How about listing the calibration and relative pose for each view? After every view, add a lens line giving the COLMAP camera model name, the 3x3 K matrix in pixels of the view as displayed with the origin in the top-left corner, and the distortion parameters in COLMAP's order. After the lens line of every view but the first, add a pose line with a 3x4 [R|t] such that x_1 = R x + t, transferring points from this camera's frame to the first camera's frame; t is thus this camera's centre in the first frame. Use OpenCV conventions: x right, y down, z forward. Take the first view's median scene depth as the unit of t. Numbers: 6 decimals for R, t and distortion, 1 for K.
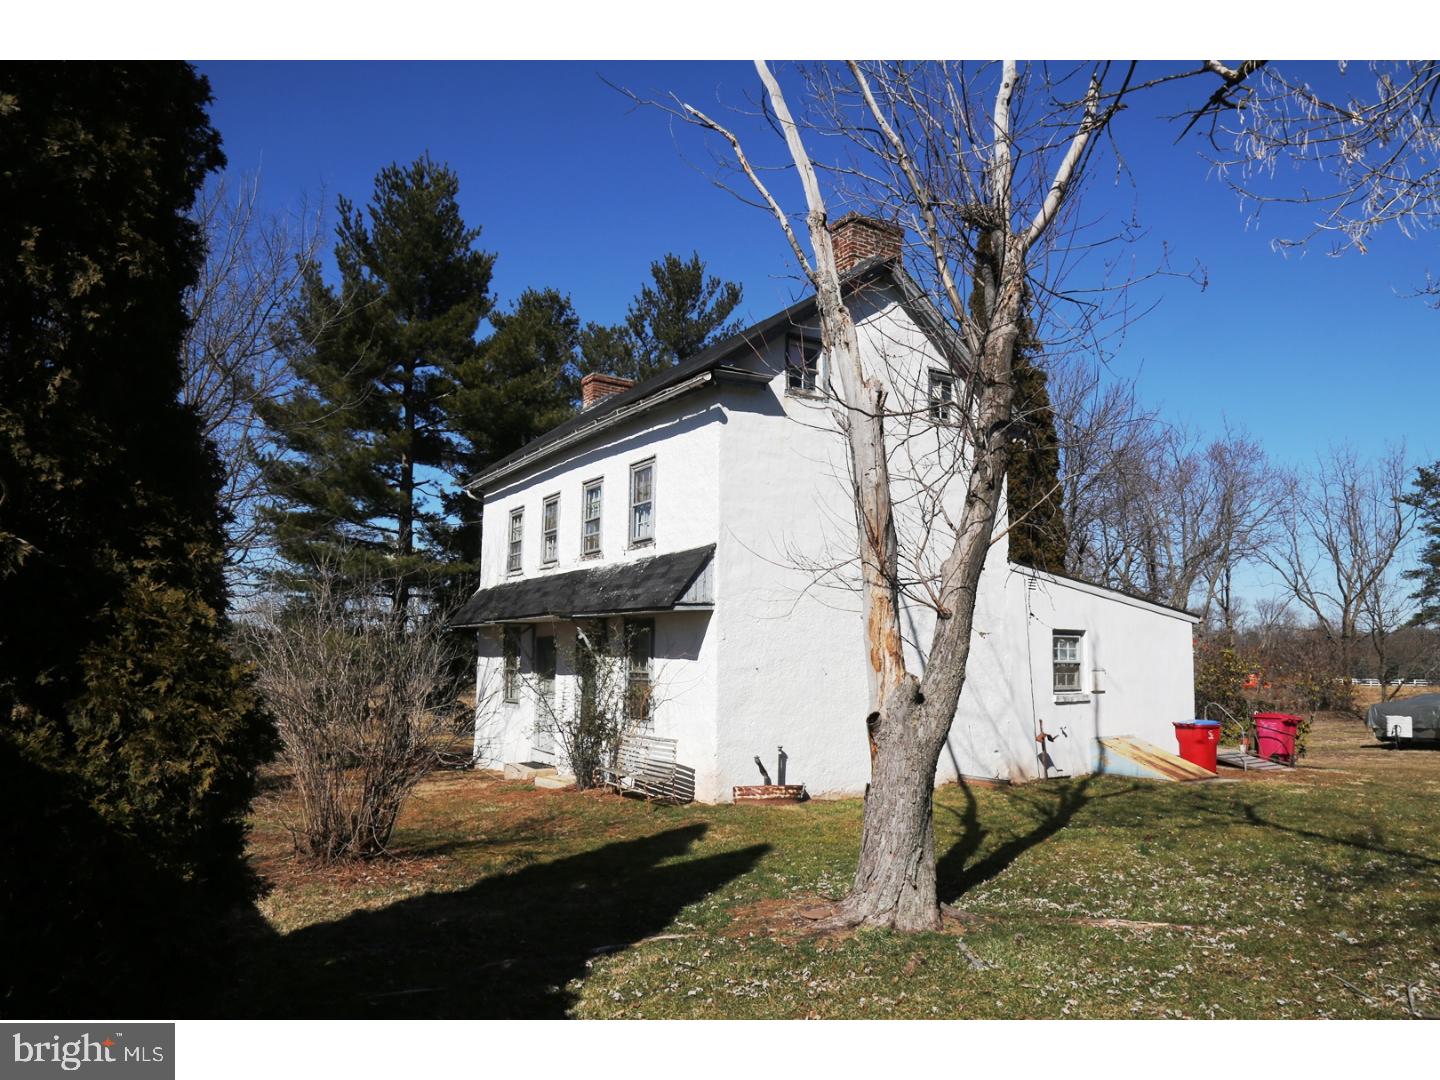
lens RADIAL K [[967.8, 0, 717.7], [0, 967.8, 531.5], [0, 0, 1]] dist [-0.058281, 0.001604]
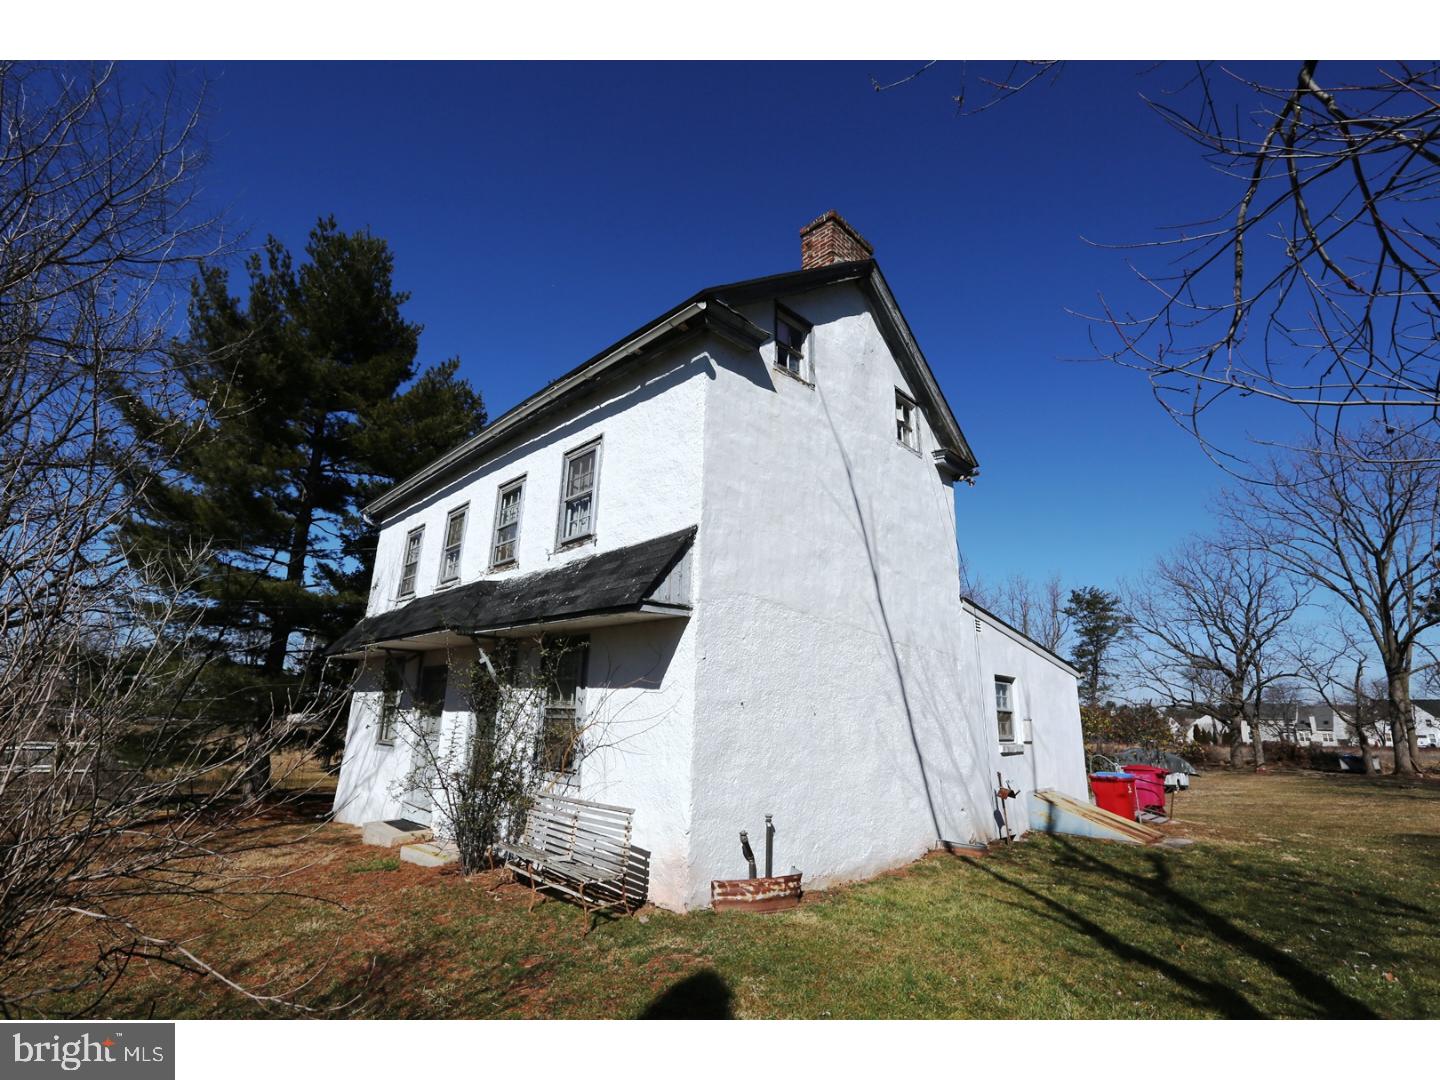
lens RADIAL K [[651.1, 0, 711.9], [0, 651.1, 541.5], [0, 0, 1]] dist [-0.023594, 0.002494]
pose [[0.975019, 0.077560, 0.208141, -0.077162], [-0.049972, 0.989629, -0.134678, 0.074691], [-0.216428, 0.120912, 0.968782, 0.435626]]
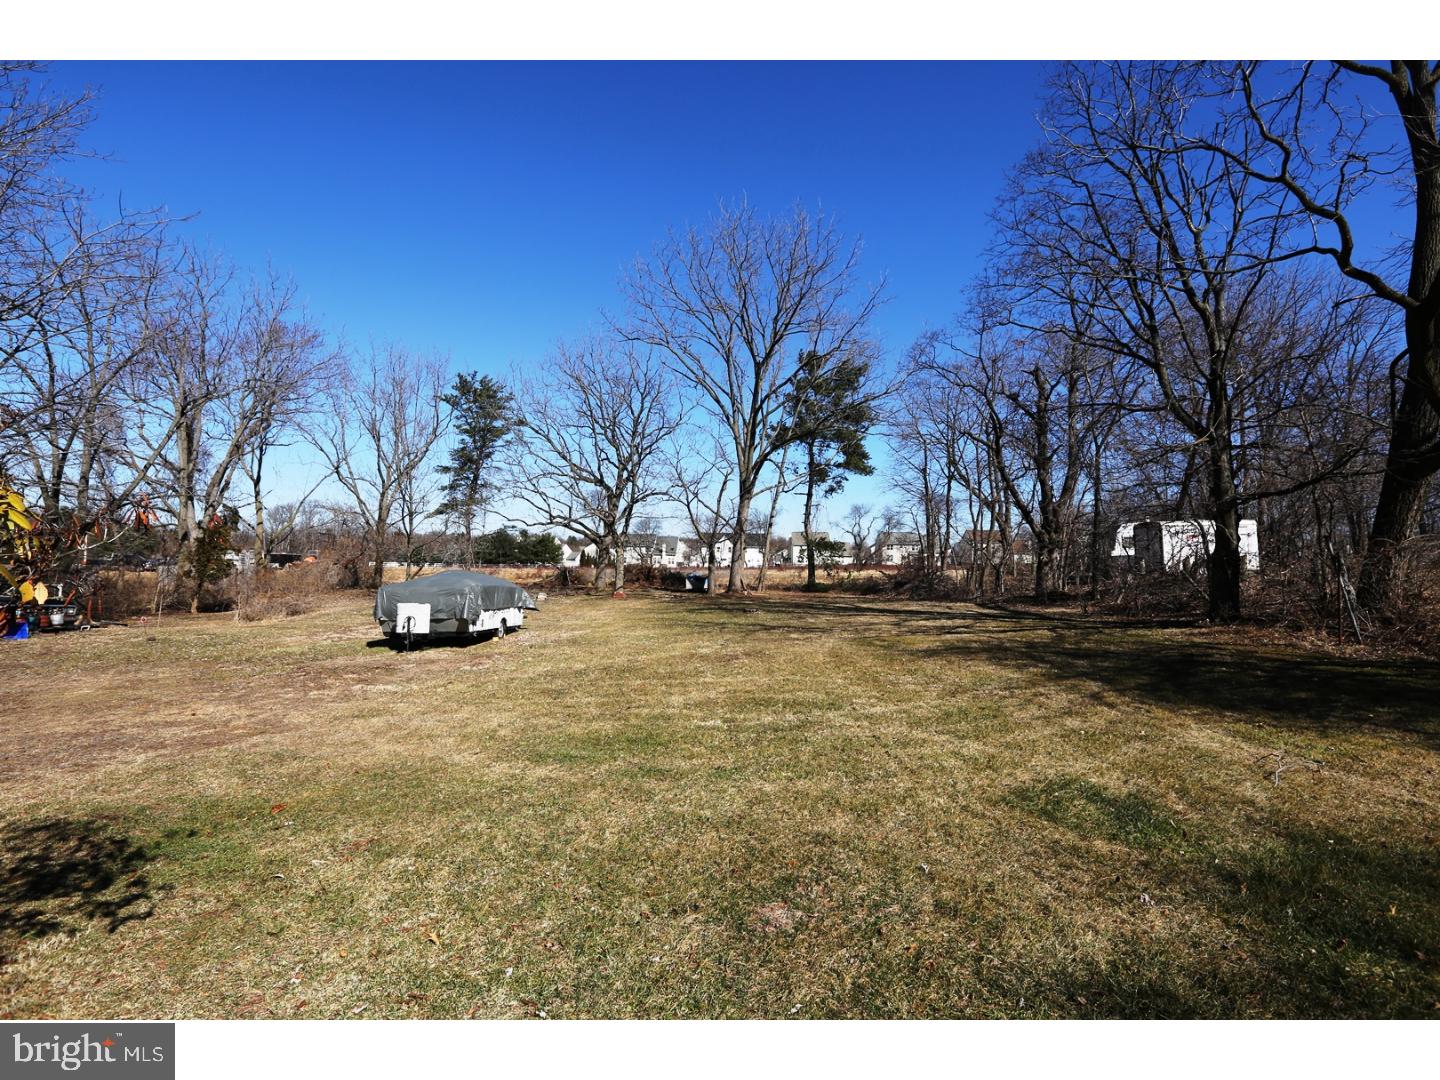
lens RADIAL K [[651.1, 0, 717.7], [0, 651.1, 551.9], [0, 0, 1]] dist [-0.023594, 0.002494]
pose [[0.501027, 0.014039, 0.865318, 0.810292], [-0.131518, 0.989490, 0.060097, 0.191614], [-0.855380, -0.143915, 0.497607, 1.094674]]
